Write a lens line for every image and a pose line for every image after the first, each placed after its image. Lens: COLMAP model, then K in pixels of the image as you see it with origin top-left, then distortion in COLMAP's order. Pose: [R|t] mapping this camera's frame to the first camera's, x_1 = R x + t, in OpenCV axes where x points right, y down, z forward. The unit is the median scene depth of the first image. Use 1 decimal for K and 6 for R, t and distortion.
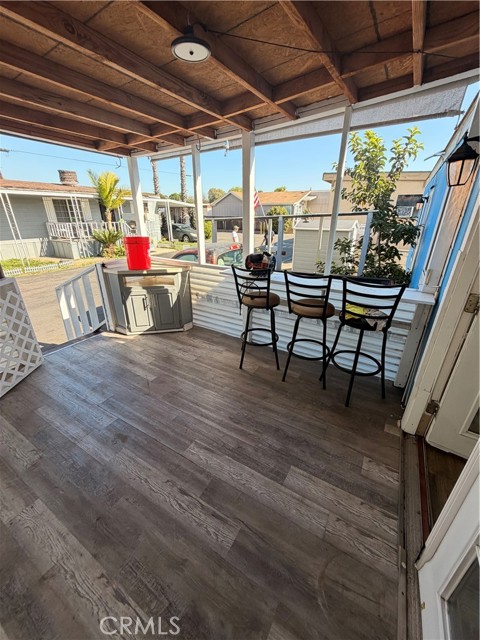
lens RADIAL K [[255.1, 0, 240.3], [0, 255.1, 320.4], [0, 0, 1]] dist [-0.001200, 0.000025]
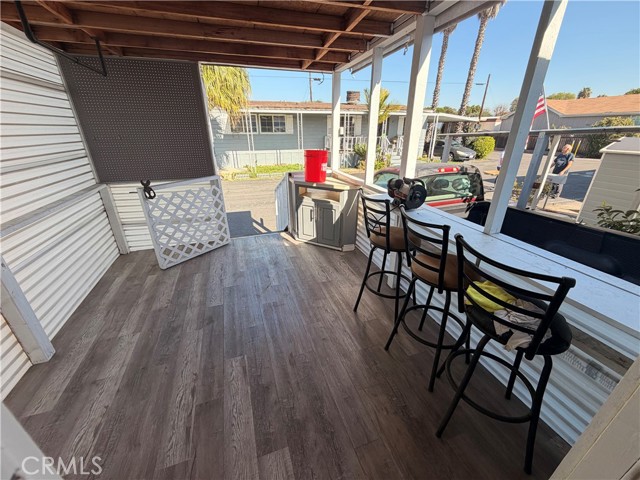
lens RADIAL K [[255.1, 0, 319.4], [0, 255.1, 241.0], [0, 0, 1]] dist [-0.001200, 0.000025]
pose [[0.761345, 0.258517, -0.594577, 0.298413], [-0.247917, 0.963455, 0.101449, -0.076929], [0.599075, 0.070168, 0.797613, 0.196873]]
